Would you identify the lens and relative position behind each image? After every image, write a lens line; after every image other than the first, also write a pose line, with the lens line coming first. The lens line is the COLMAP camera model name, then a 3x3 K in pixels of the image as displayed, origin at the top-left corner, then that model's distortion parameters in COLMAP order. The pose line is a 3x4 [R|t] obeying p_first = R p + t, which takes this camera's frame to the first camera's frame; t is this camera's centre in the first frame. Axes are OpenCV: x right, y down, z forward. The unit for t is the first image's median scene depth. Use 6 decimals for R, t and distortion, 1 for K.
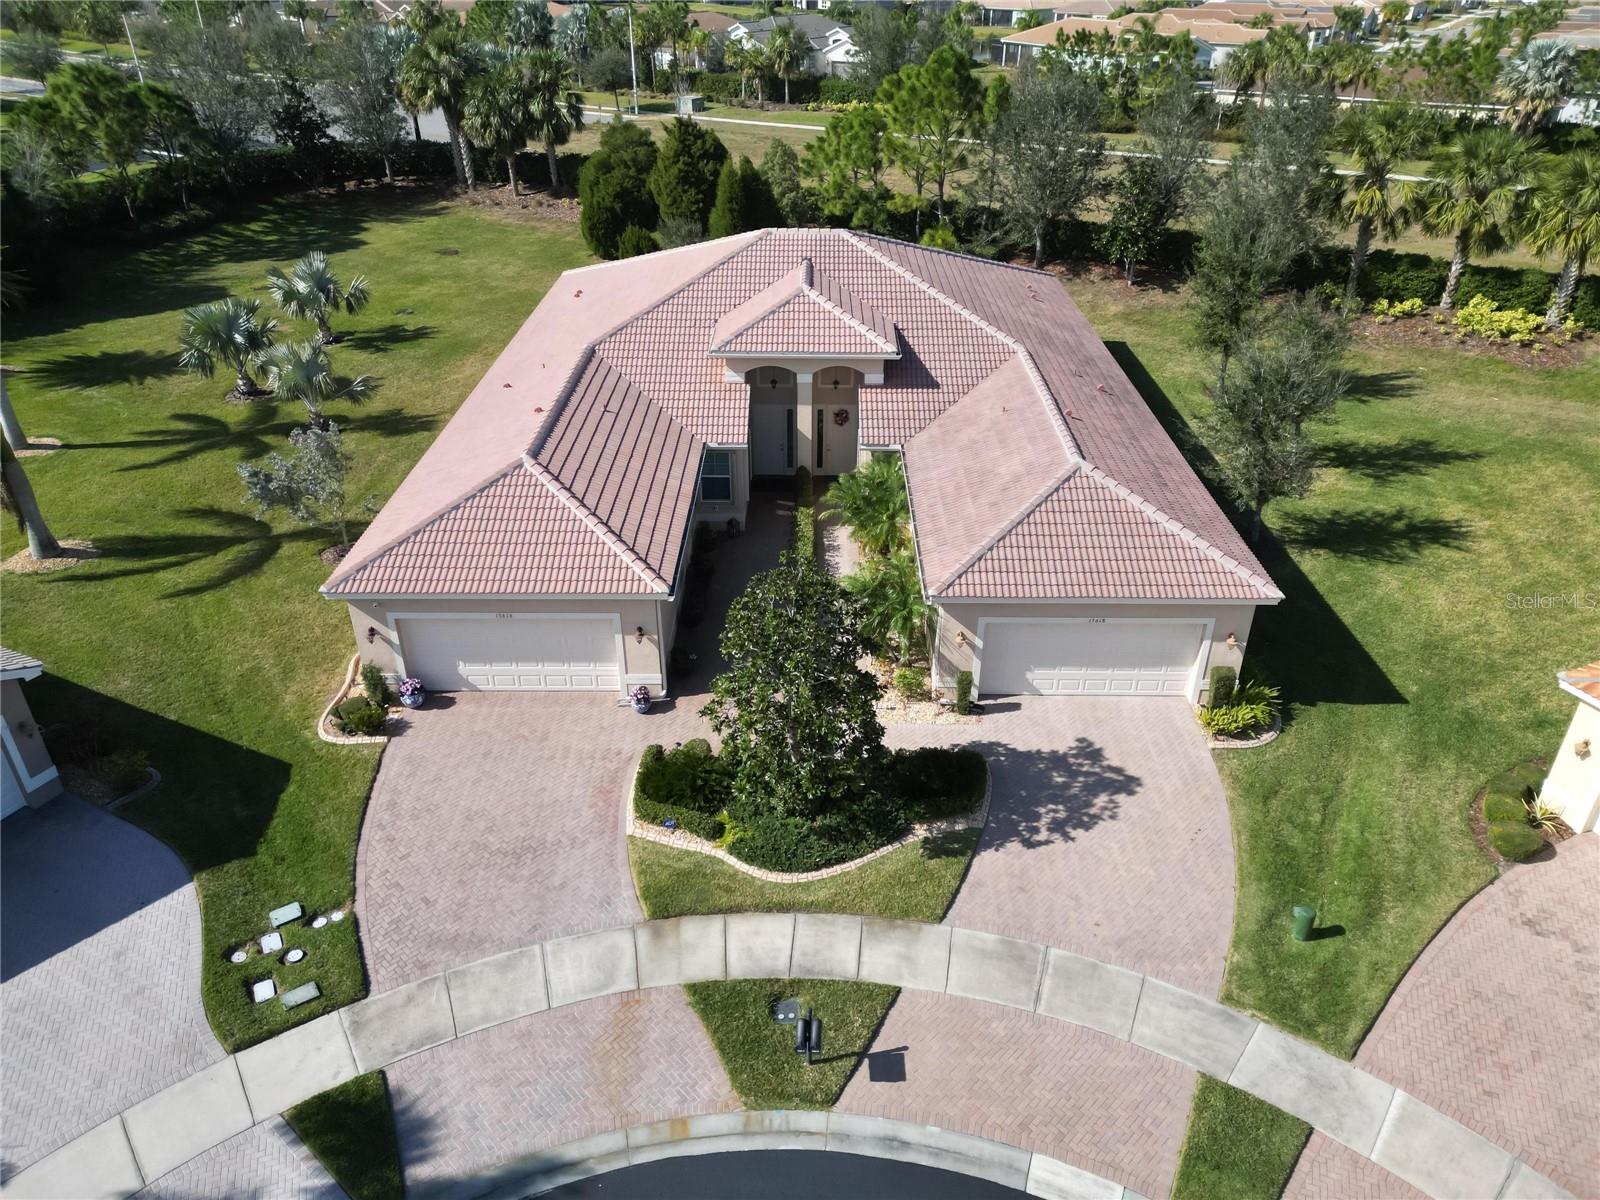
lens RADIAL K [[1112.7, 0, 800.0], [0, 1112.7, 600.0], [0, 0, 1]] dist [0.094389, -0.101345]
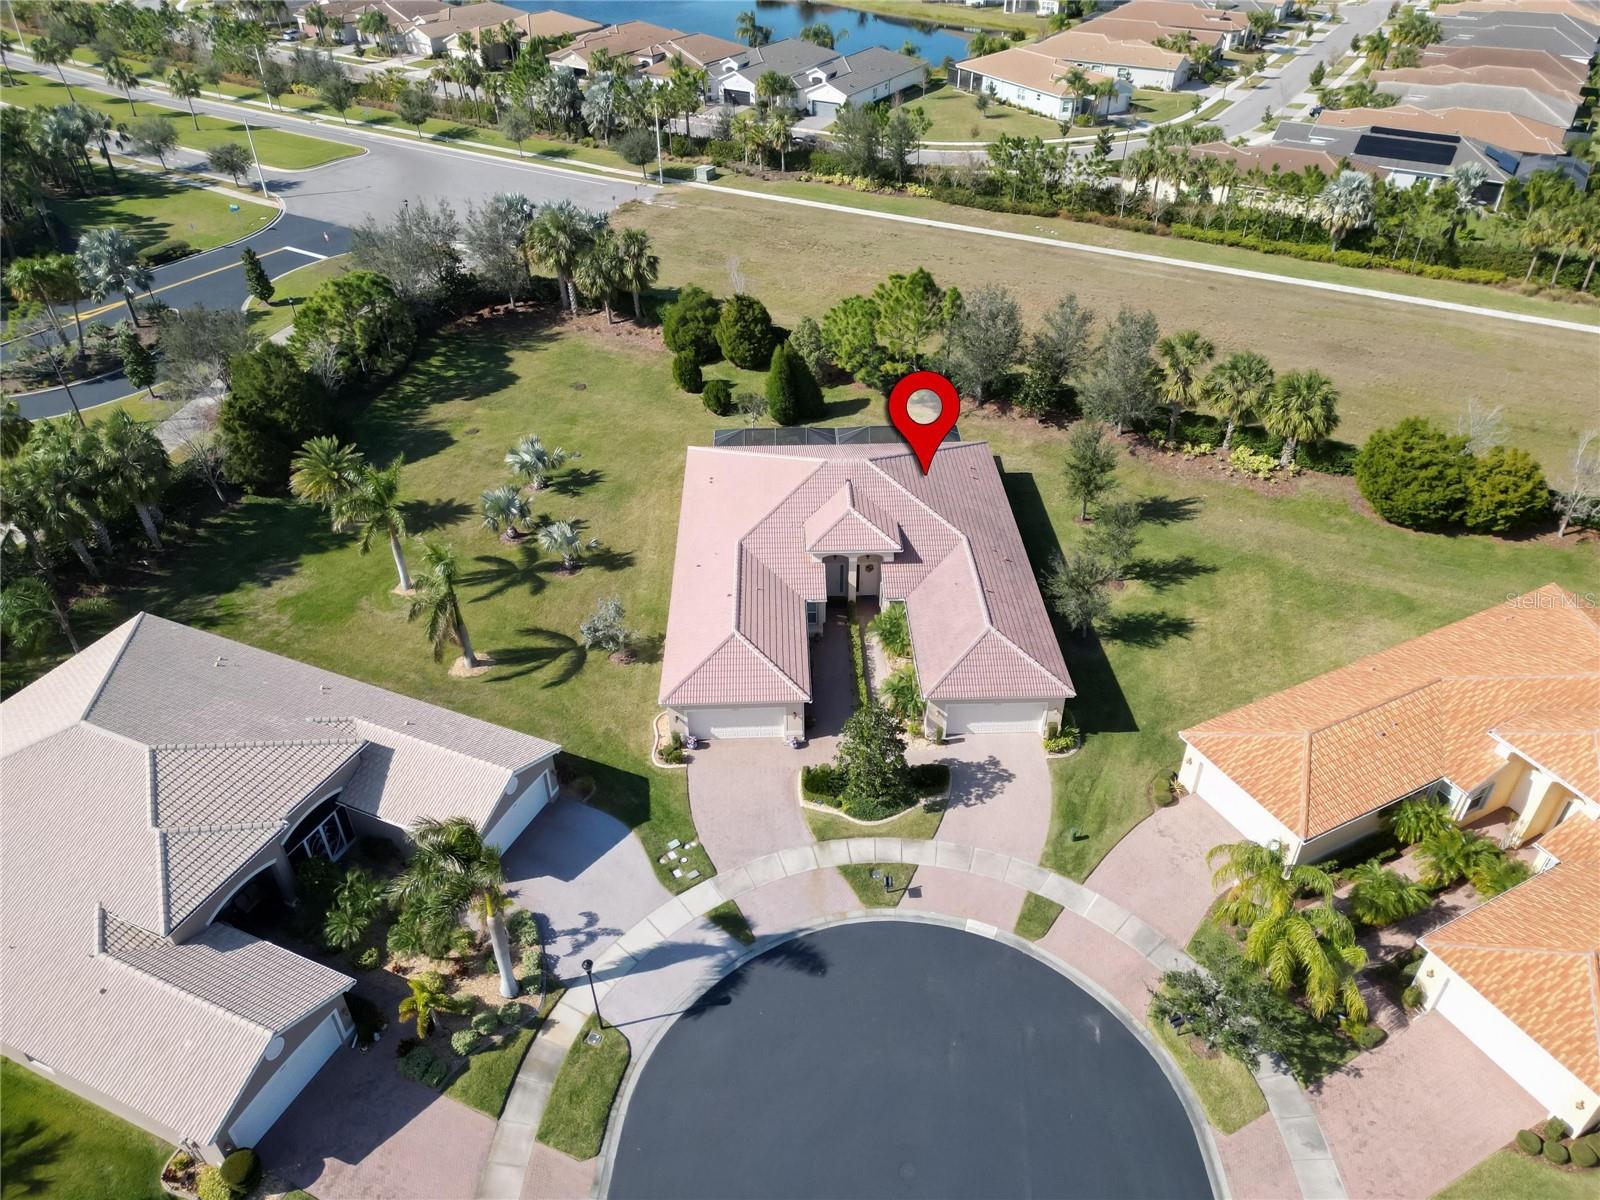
lens RADIAL K [[1112.7, 0, 800.0], [0, 1112.7, 600.0], [0, 0, 1]] dist [0.094389, -0.101345]
pose [[0.999151, -0.028075, 0.030146, -0.149468], [0.025041, 0.994999, 0.096695, -0.320378], [-0.032710, -0.095858, 0.994857, -0.925823]]
